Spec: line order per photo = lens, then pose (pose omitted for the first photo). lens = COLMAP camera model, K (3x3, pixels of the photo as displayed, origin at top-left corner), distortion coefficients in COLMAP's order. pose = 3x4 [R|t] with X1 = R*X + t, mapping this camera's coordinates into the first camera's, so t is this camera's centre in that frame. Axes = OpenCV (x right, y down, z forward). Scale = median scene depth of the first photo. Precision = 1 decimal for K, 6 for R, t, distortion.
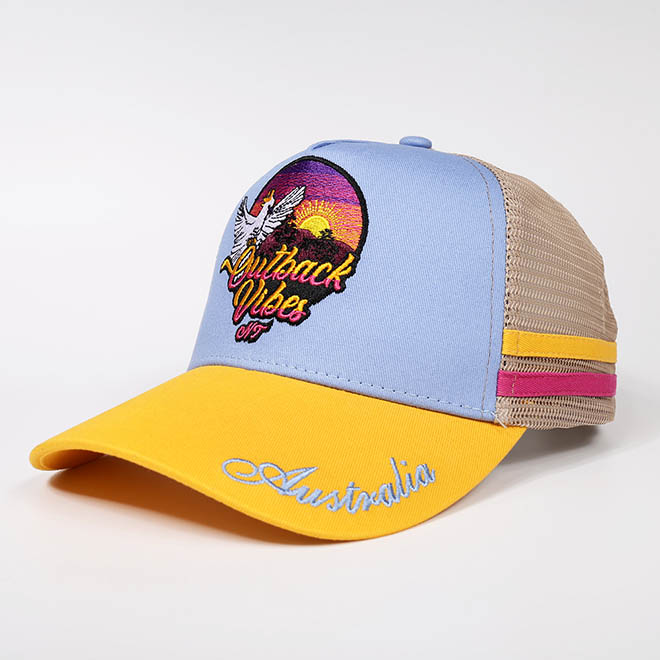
lens RADIAL K [[814.9, 0, 328.8], [0, 814.9, 332.7], [0, 0, 1]] dist [-0.045726, 0.000000]
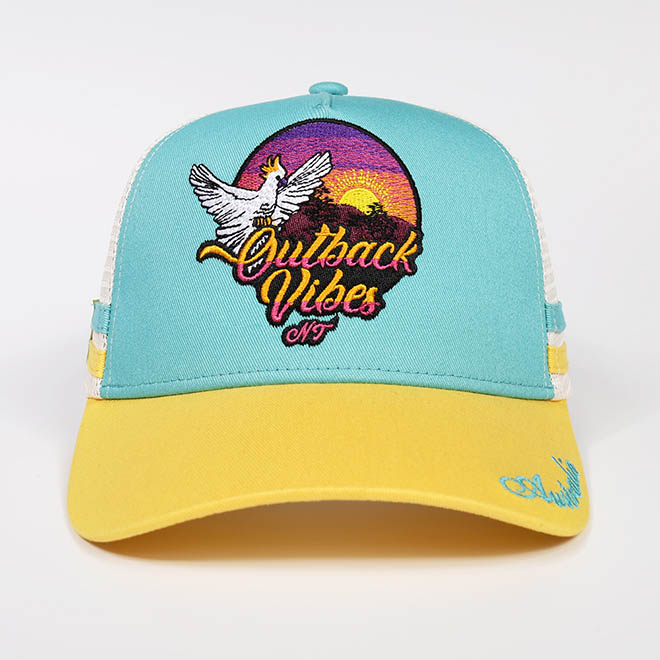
lens RADIAL K [[814.9, 0, 330.2], [0, 814.9, 326.3], [0, 0, 1]] dist [-0.045726, 0.000000]
pose [[0.845564, -0.156765, 0.510340, -0.505364], [0.106269, 0.986211, 0.126867, -0.112181], [-0.523191, -0.053041, 0.850563, 0.278777]]
